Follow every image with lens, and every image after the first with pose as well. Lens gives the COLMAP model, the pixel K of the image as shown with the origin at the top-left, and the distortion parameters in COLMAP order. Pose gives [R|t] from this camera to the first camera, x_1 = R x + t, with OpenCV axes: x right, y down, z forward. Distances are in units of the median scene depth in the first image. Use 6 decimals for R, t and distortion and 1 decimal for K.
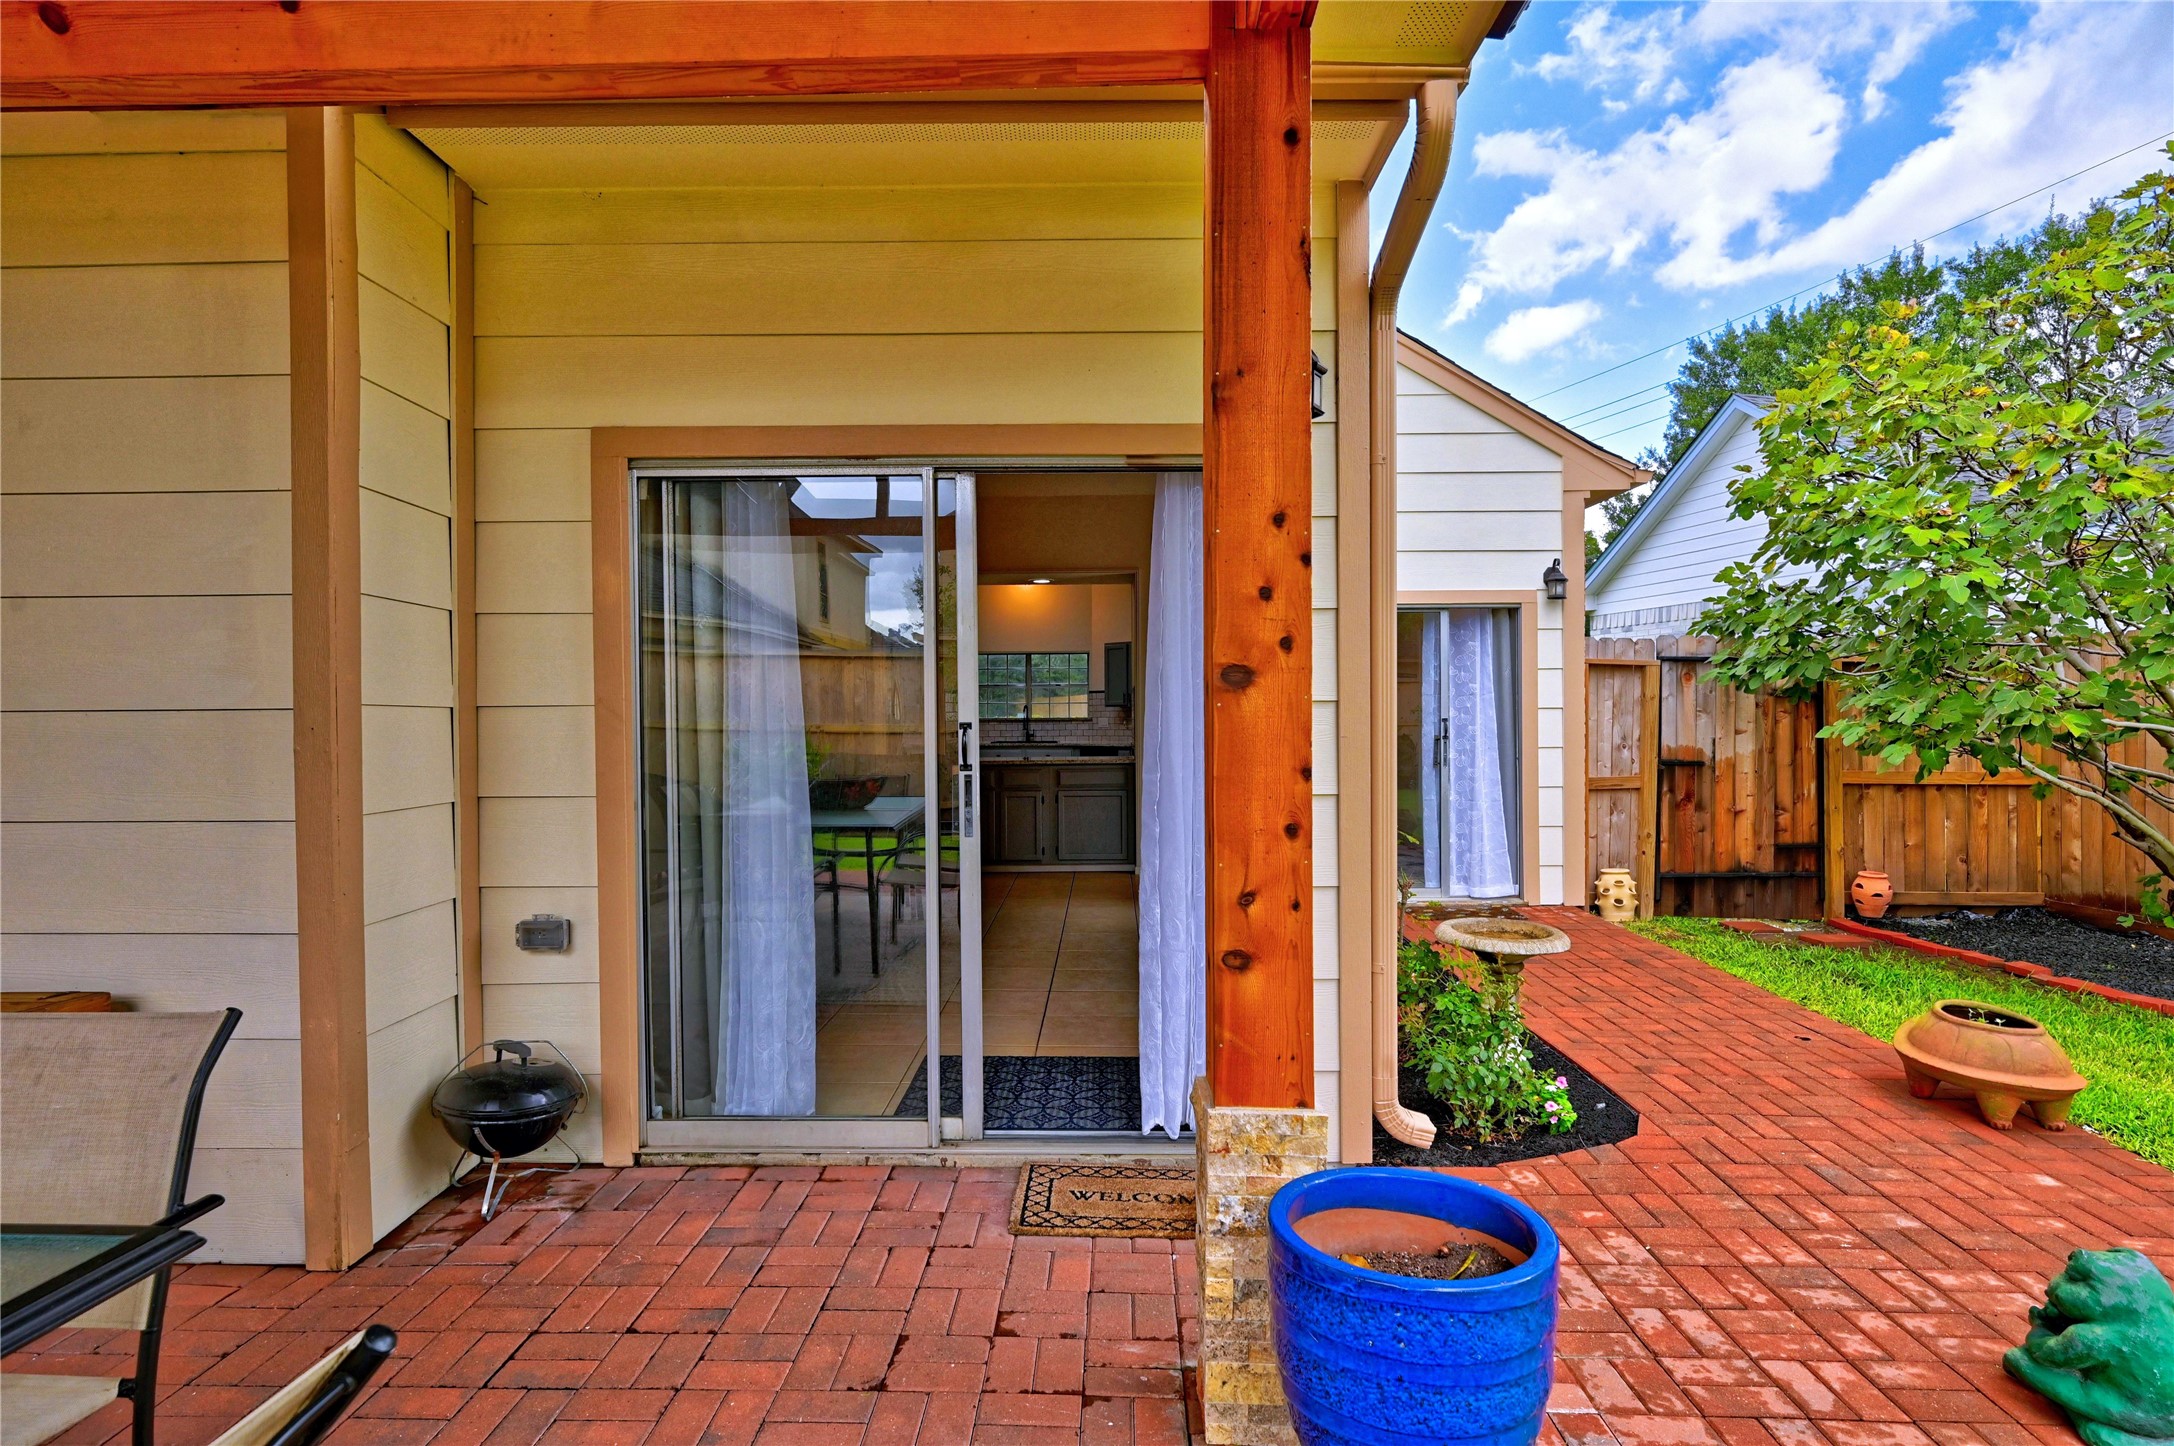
lens RADIAL K [[1114.7, 0, 1087.9], [0, 1114.7, 731.0], [0, 0, 1]] dist [0.000946, 0.000327]
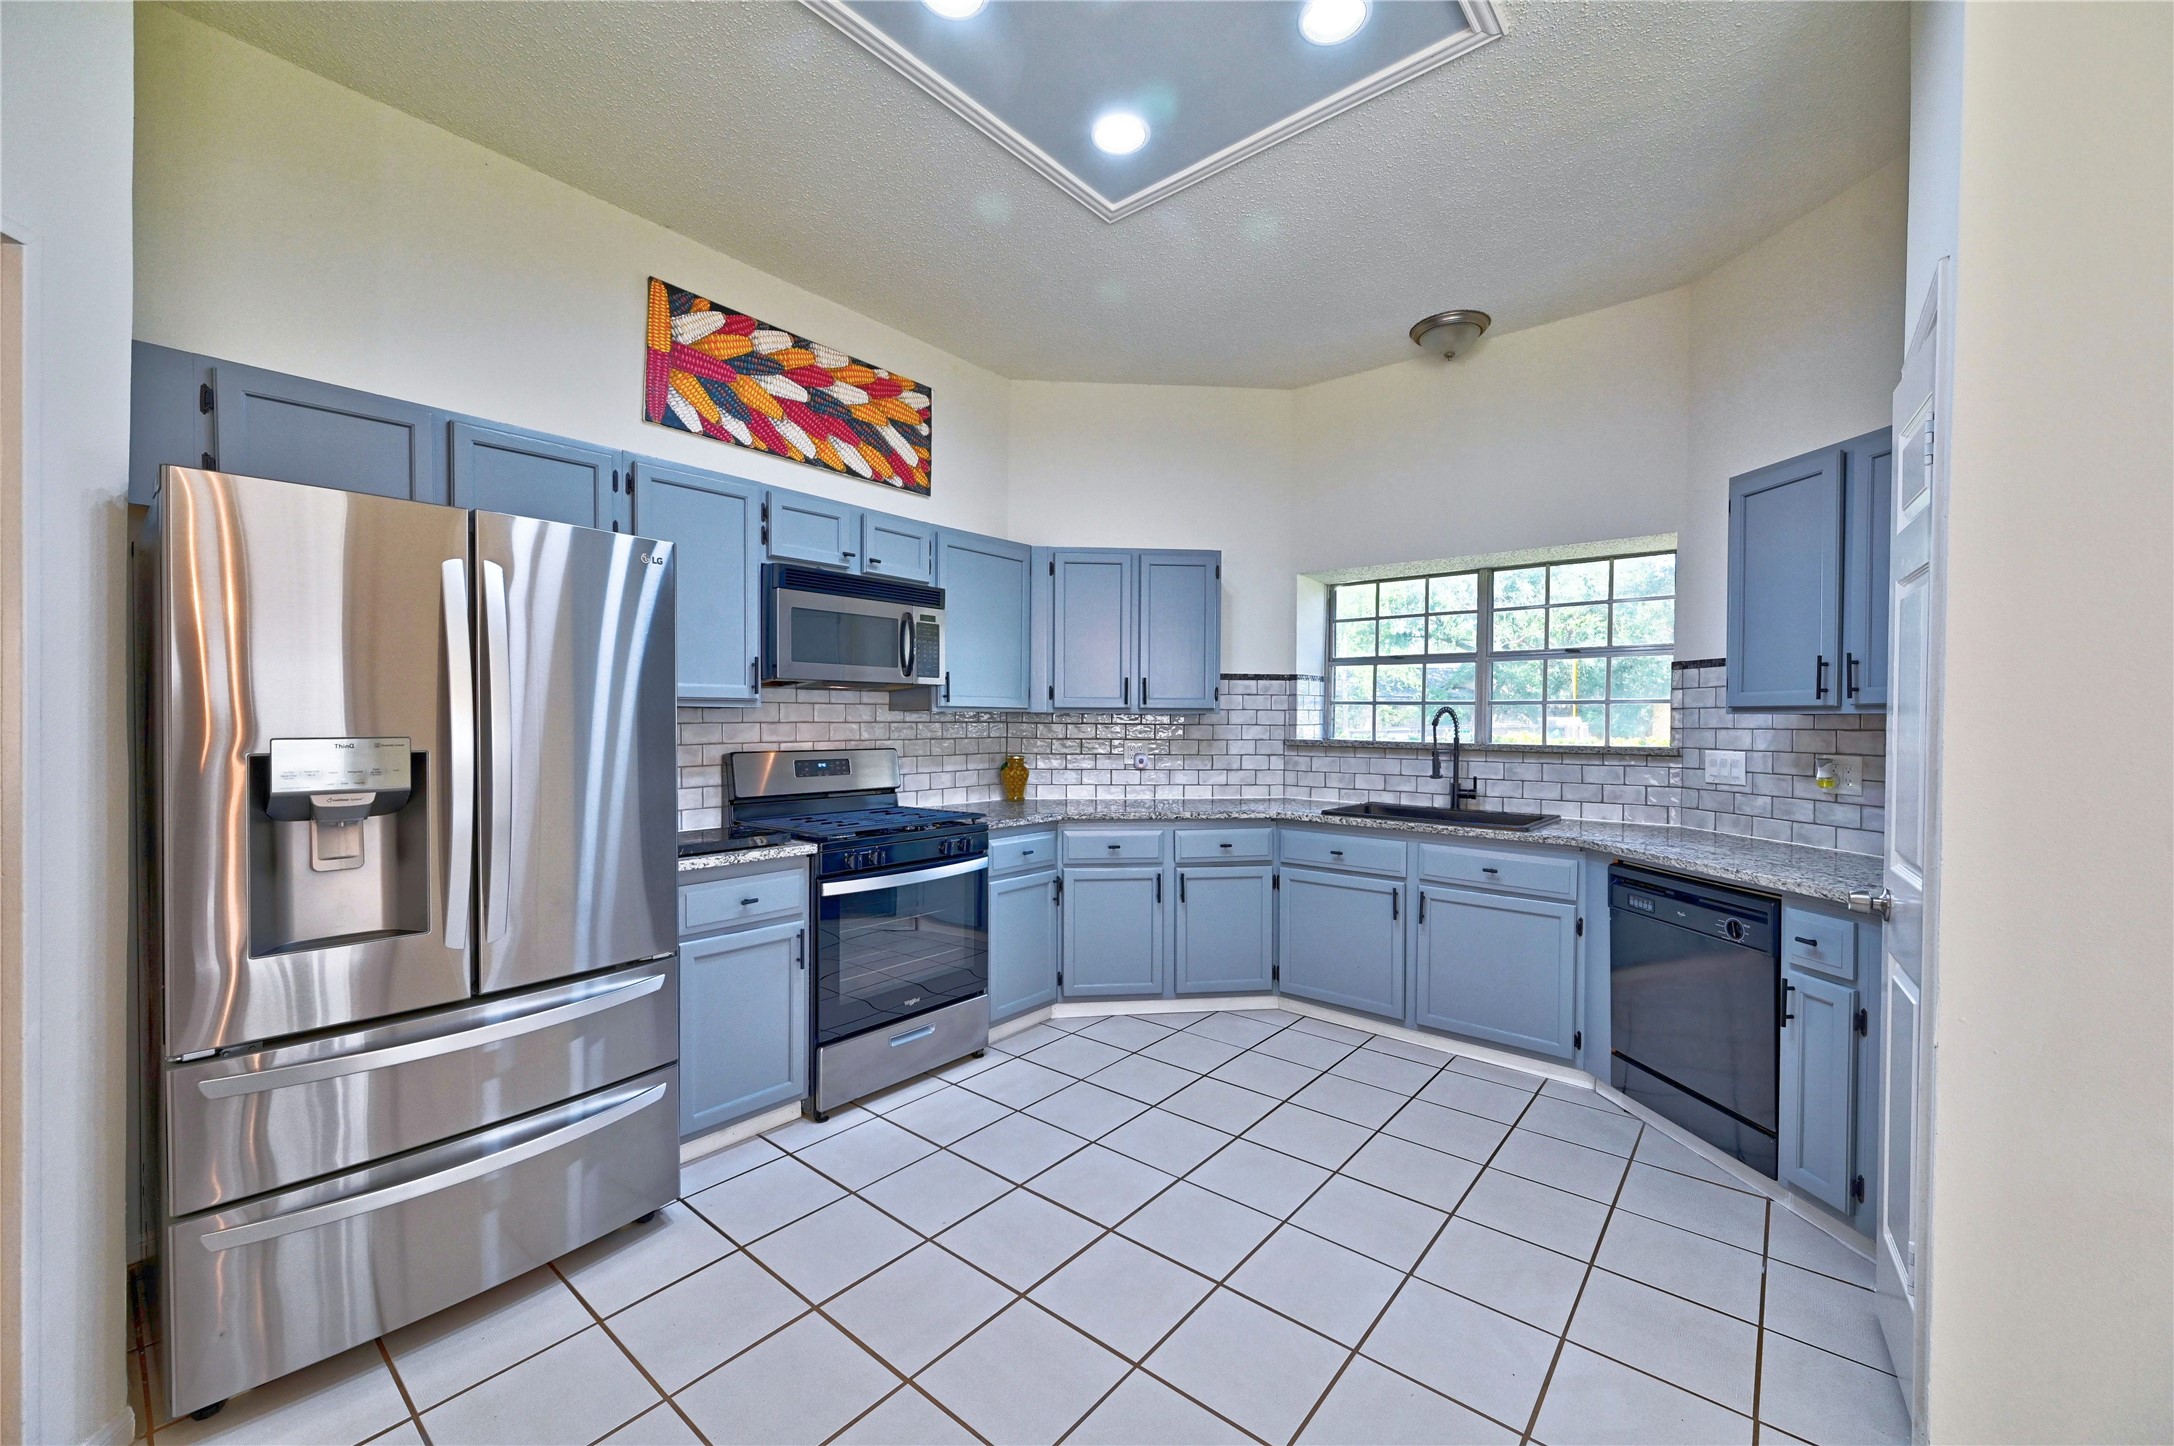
lens RADIAL K [[852.3, 0, 1084.7], [0, 852.3, 724.8], [0, 0, 1]] dist [-0.001565, 0.000101]
pose [[0.781890, 0.018474, -0.623143, 0.019222], [-0.019473, 0.999797, 0.005207, -0.015250], [0.623113, 0.008063, 0.782090, 0.665176]]
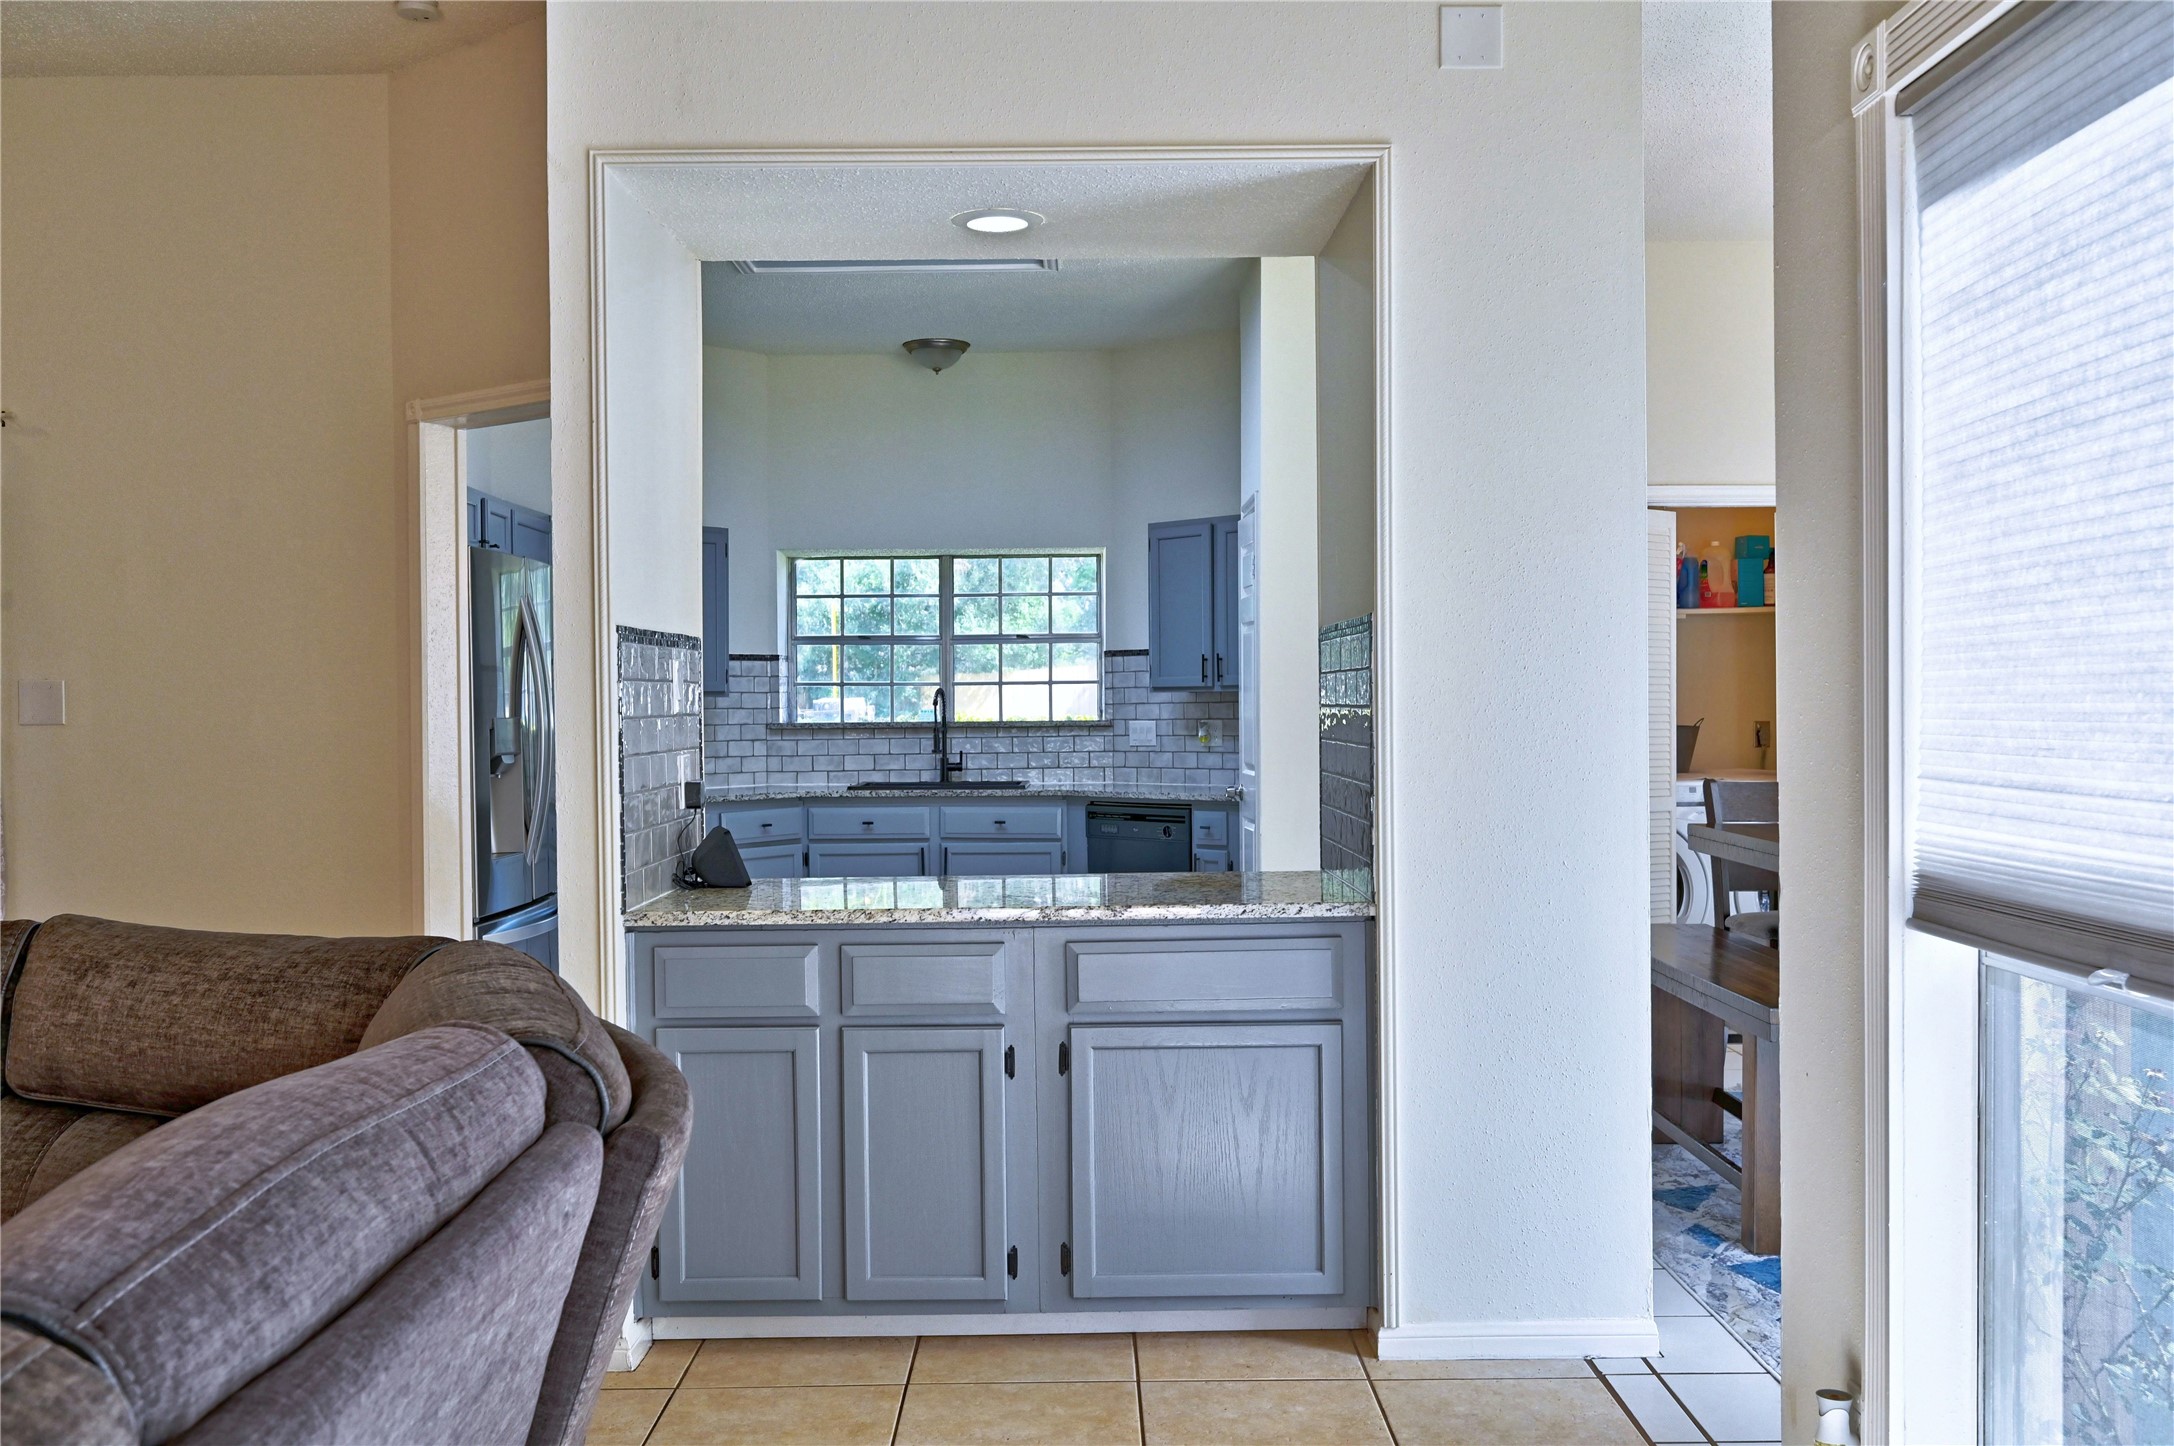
lens RADIAL K [[1858.5, 0, 1082.4], [0, 1858.5, 723.2], [0, 0, 1]] dist [-0.001616, 0.005381]
pose [[0.999747, -0.000945, 0.022478, -0.019782], [0.000957, 0.999999, -0.000534, -0.009784], [-0.022478, 0.000556, 0.999747, 0.337855]]
